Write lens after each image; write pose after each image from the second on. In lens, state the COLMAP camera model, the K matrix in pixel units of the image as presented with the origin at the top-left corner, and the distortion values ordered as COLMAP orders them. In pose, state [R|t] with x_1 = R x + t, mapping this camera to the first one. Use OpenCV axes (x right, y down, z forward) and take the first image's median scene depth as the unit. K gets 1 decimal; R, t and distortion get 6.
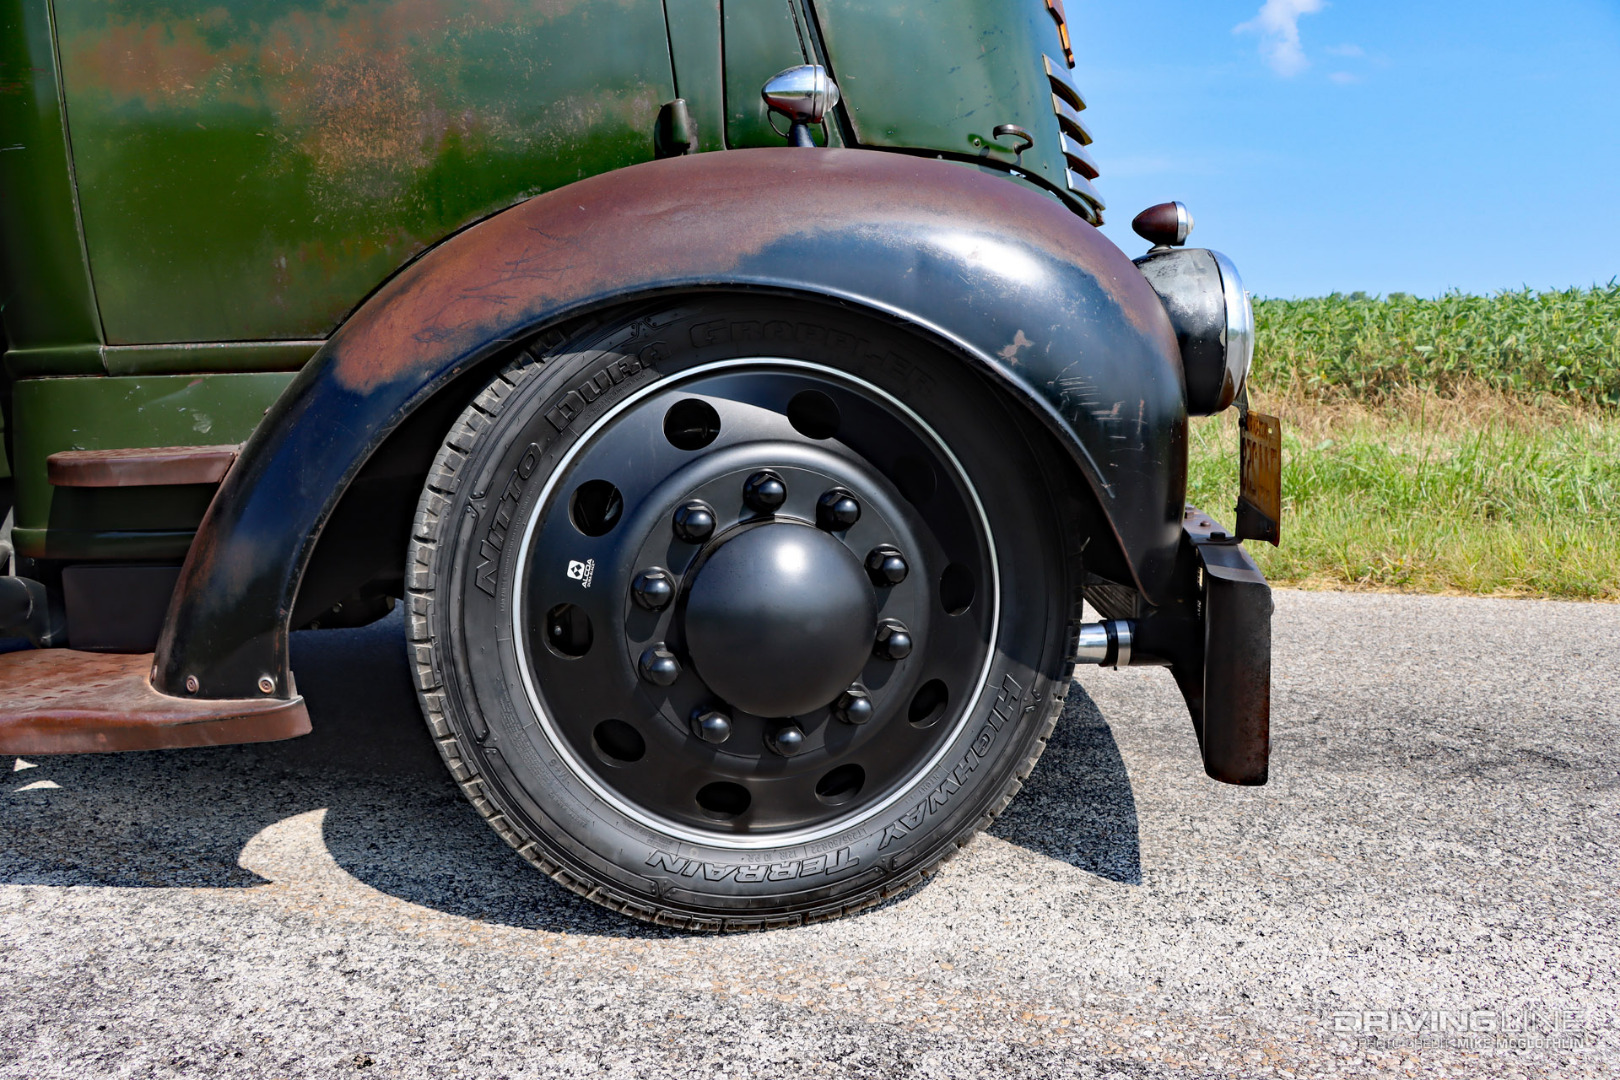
lens RADIAL K [[1329.5, 0, 809.1], [0, 1329.5, 557.4], [0, 0, 1]] dist [-0.176374, 0.160113]
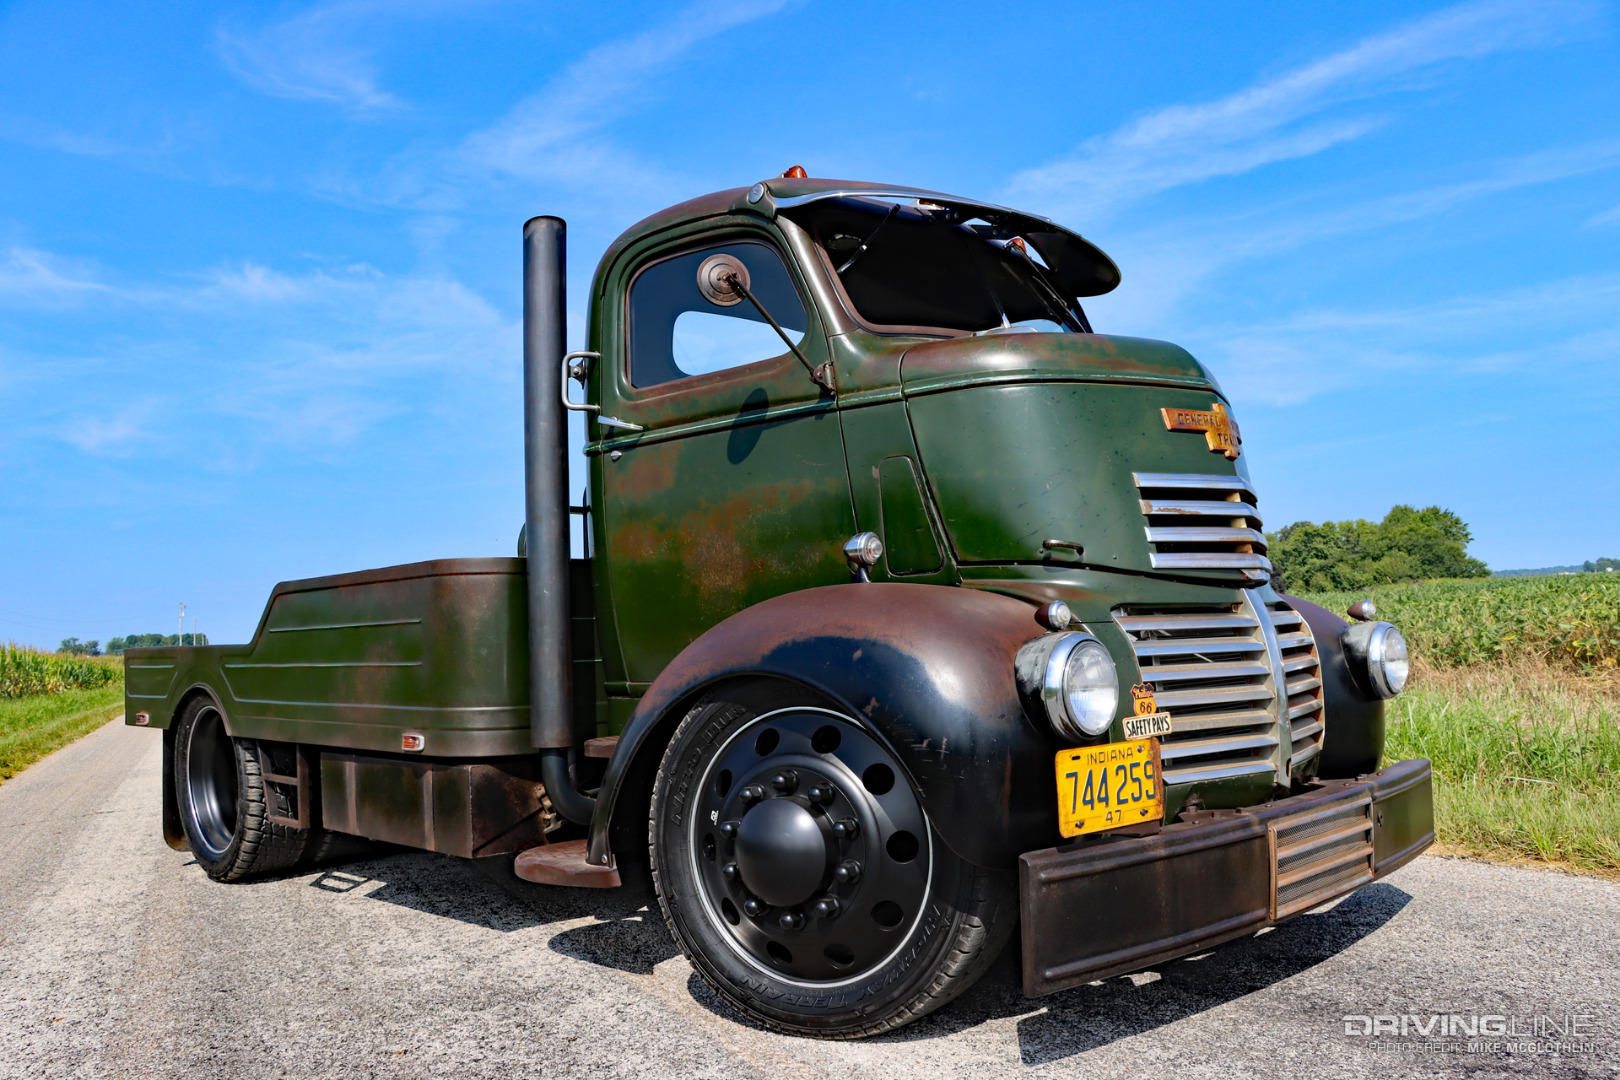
lens RADIAL K [[1329.5, 0, 809.1], [0, 1329.5, 557.4], [0, 0, 1]] dist [-0.176374, 0.160113]
pose [[0.726797, -0.053642, -0.684754, 1.148763], [-0.078466, 0.983934, -0.160363, -0.057581], [0.682355, 0.170281, 0.710912, -0.300289]]
